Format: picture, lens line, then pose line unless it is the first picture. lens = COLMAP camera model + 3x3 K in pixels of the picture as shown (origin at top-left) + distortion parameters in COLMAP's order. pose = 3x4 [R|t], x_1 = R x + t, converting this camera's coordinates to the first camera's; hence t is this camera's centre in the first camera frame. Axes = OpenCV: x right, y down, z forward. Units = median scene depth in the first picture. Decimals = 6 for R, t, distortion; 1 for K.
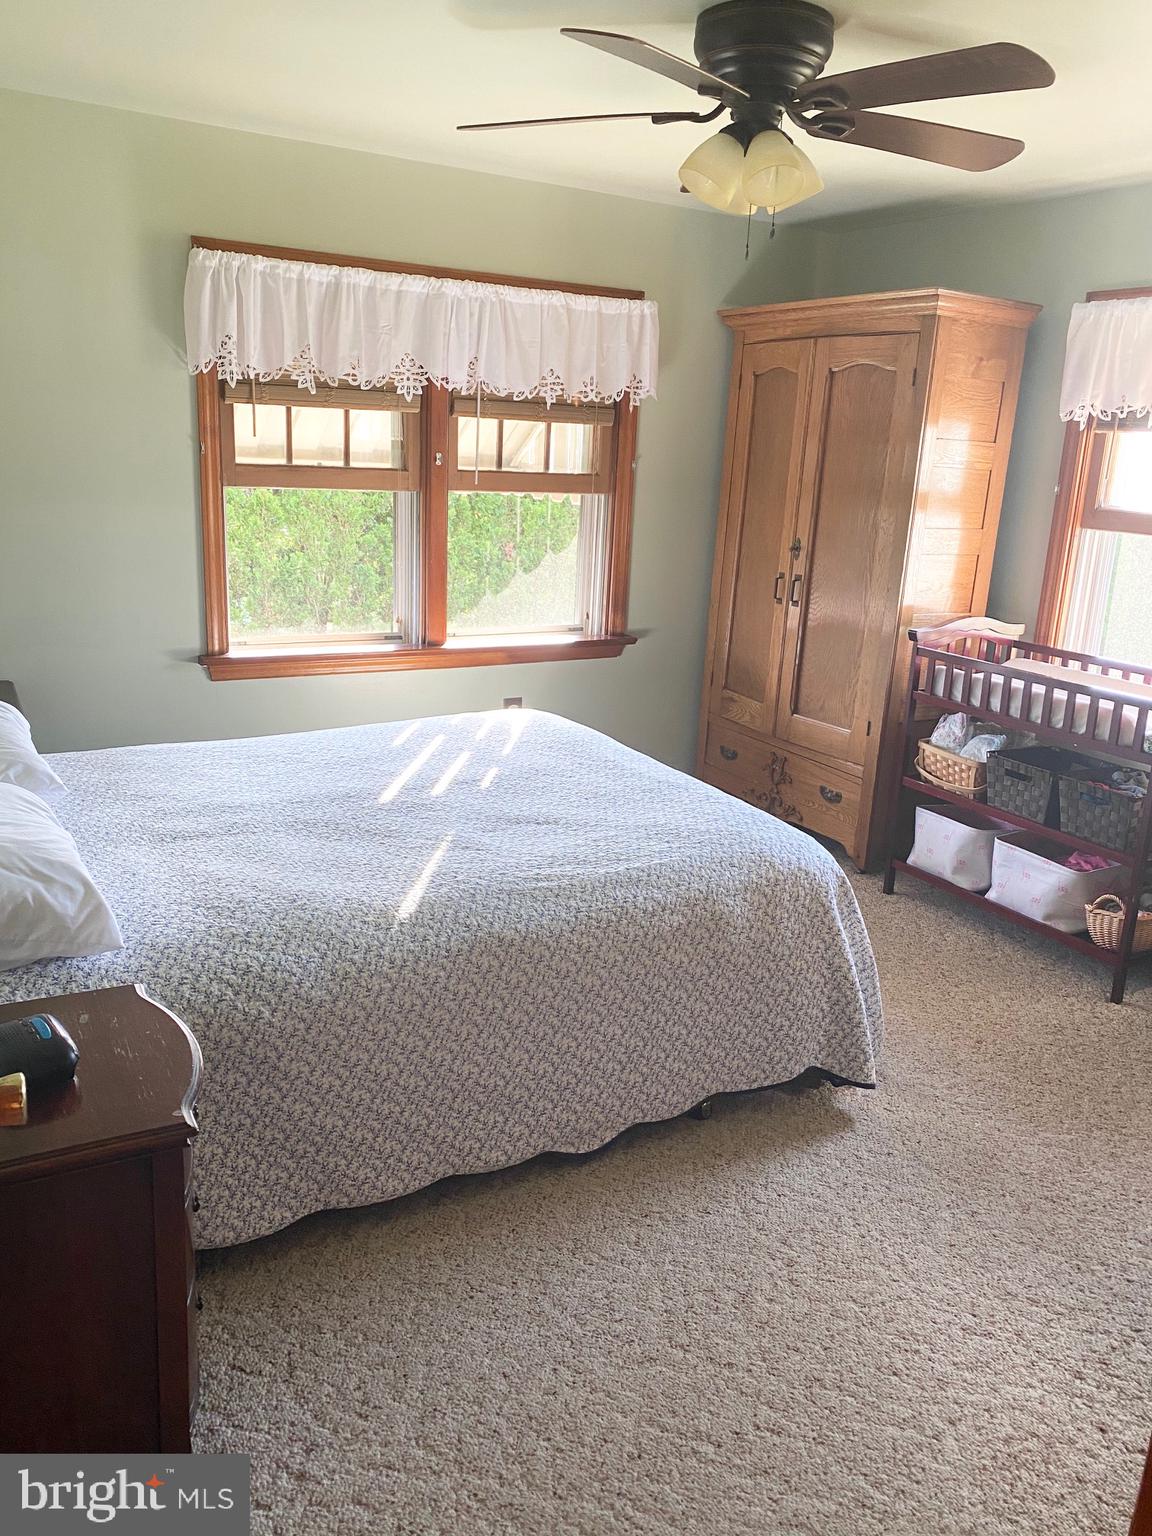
lens RADIAL K [[1177.1, 0, 579.5], [0, 1177.1, 760.9], [0, 0, 1]] dist [0.043474, -0.052295]
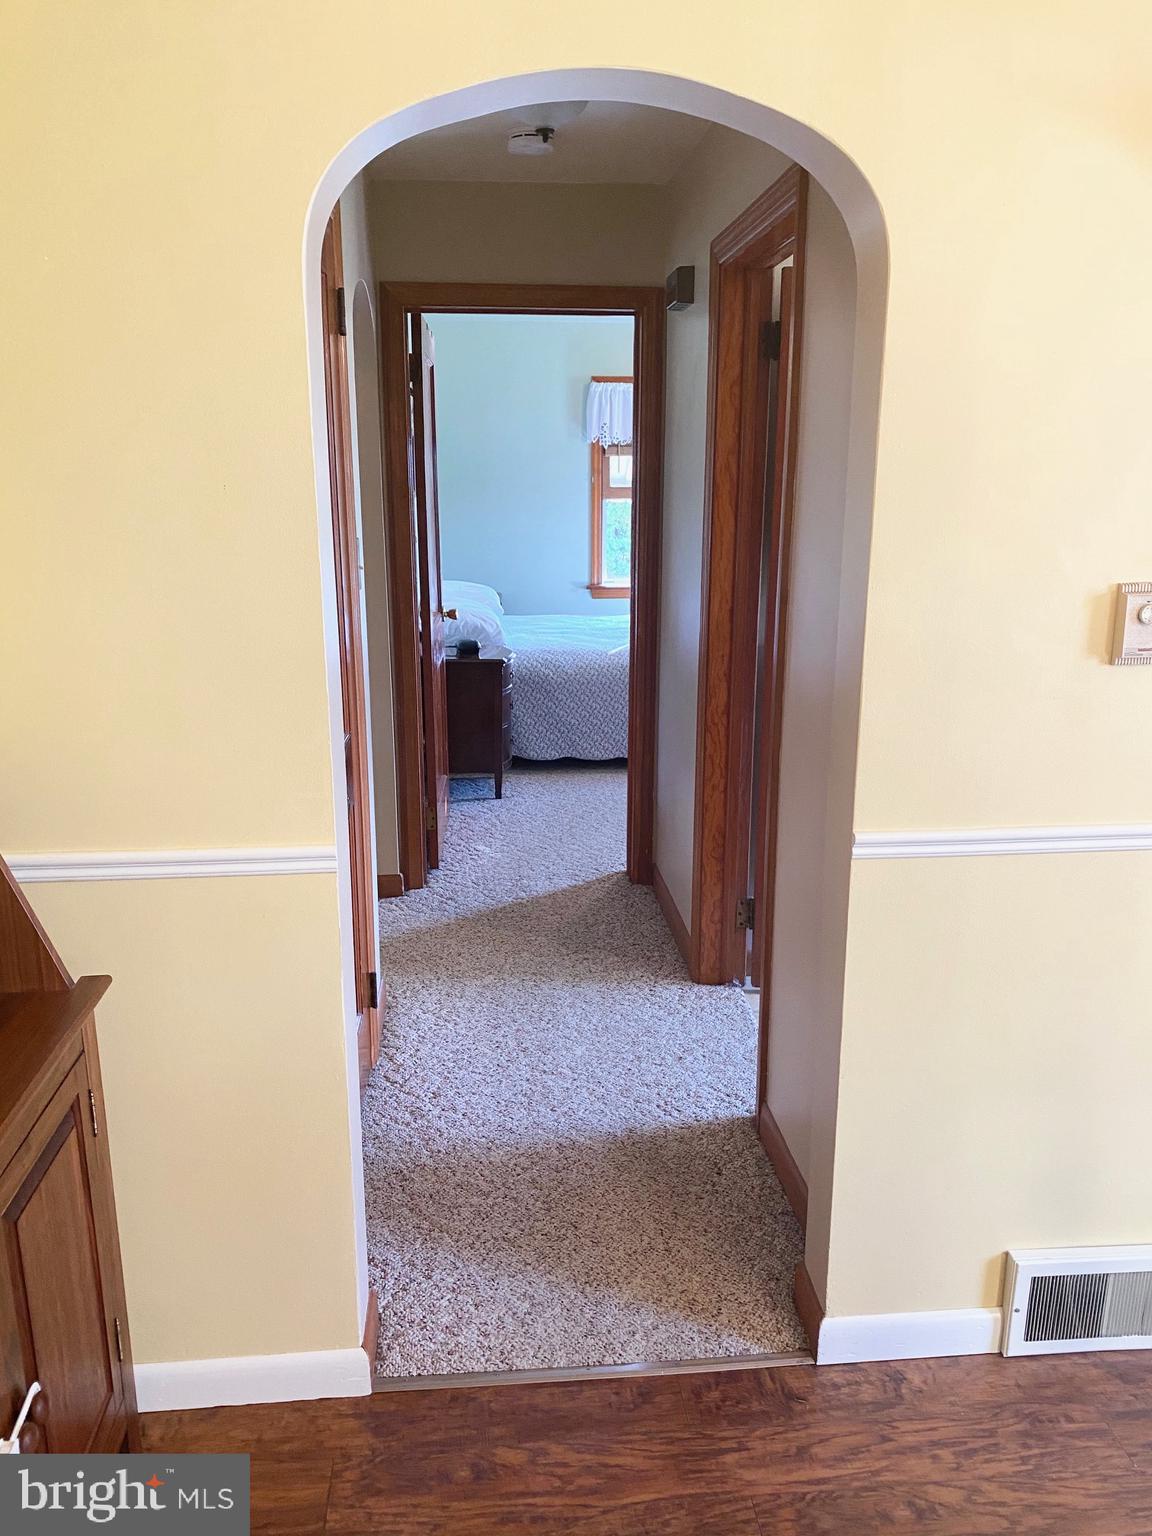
lens RADIAL K [[1177.1, 0, 579.5], [0, 1177.1, 760.9], [0, 0, 1]] dist [0.043474, -0.052295]
pose [[0.908870, 0.062299, -0.412400, 0.635119], [-0.073779, 0.997203, -0.011957, 0.294115], [0.410502, 0.041294, 0.910924, -0.998604]]
